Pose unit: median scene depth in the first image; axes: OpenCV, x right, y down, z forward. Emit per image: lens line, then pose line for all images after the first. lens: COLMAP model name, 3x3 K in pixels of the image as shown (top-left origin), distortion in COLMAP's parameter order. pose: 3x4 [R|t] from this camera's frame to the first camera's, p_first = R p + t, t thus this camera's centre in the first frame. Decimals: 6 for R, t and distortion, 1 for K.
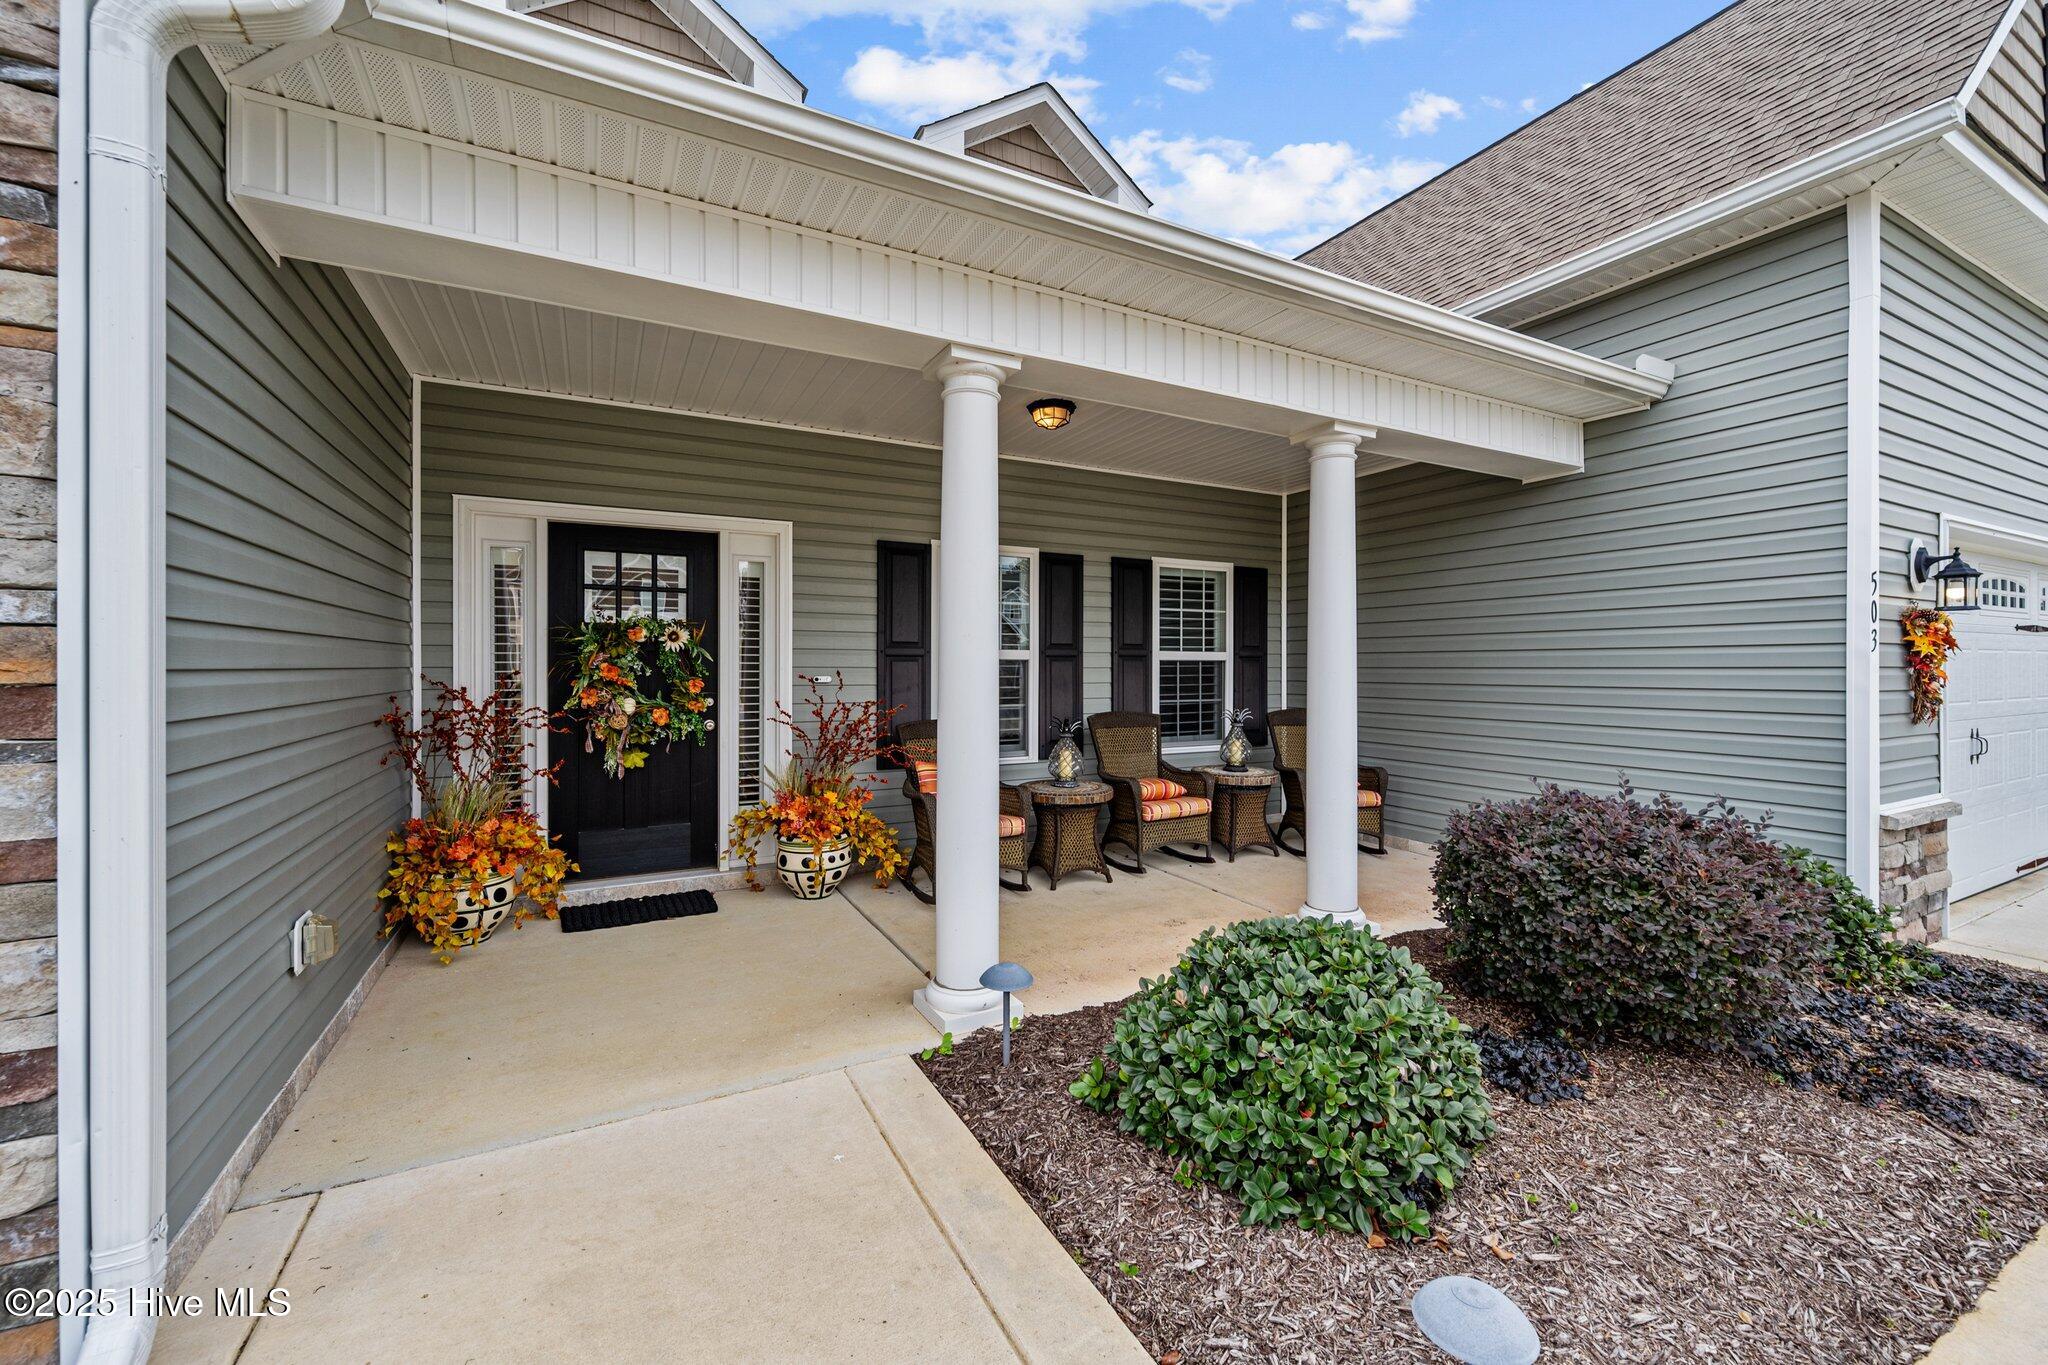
lens RADIAL K [[813.8, 0, 1027.7], [0, 813.8, 665.7], [0, 0, 1]] dist [-0.002080, -0.000218]
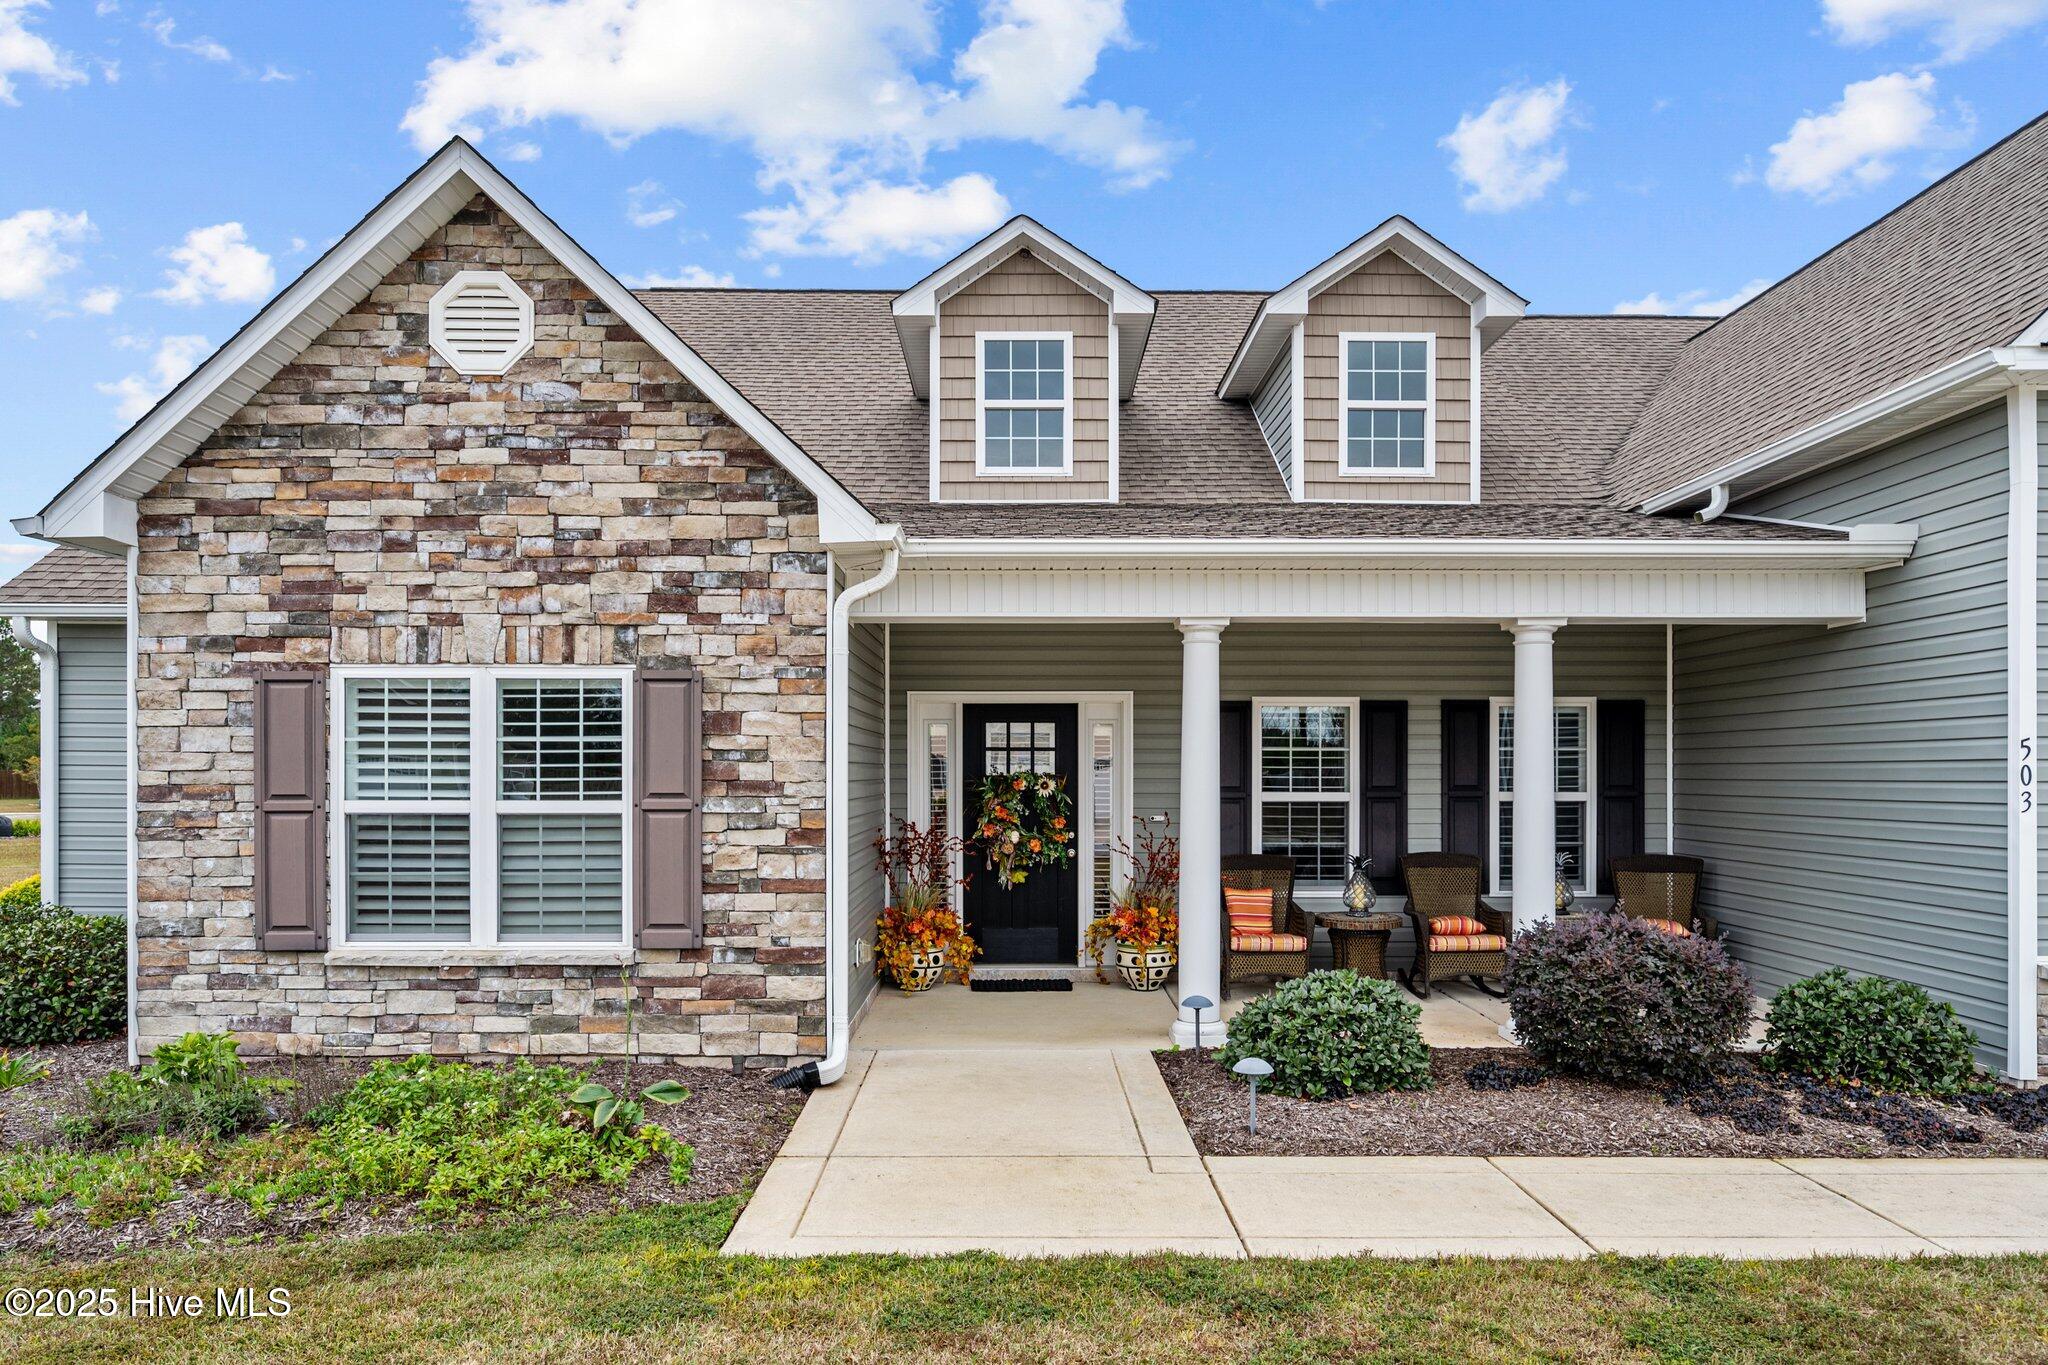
lens RADIAL K [[1320.2, 0, 1031.5], [0, 1320.2, 775.9], [0, 0, 1]] dist [-0.002877, -0.000185]
pose [[0.887880, 0.000404, -0.460076, 0.546686], [0.000483, 0.999998, 0.001811, -0.056484], [0.460076, -0.001830, 0.887878, -0.939774]]
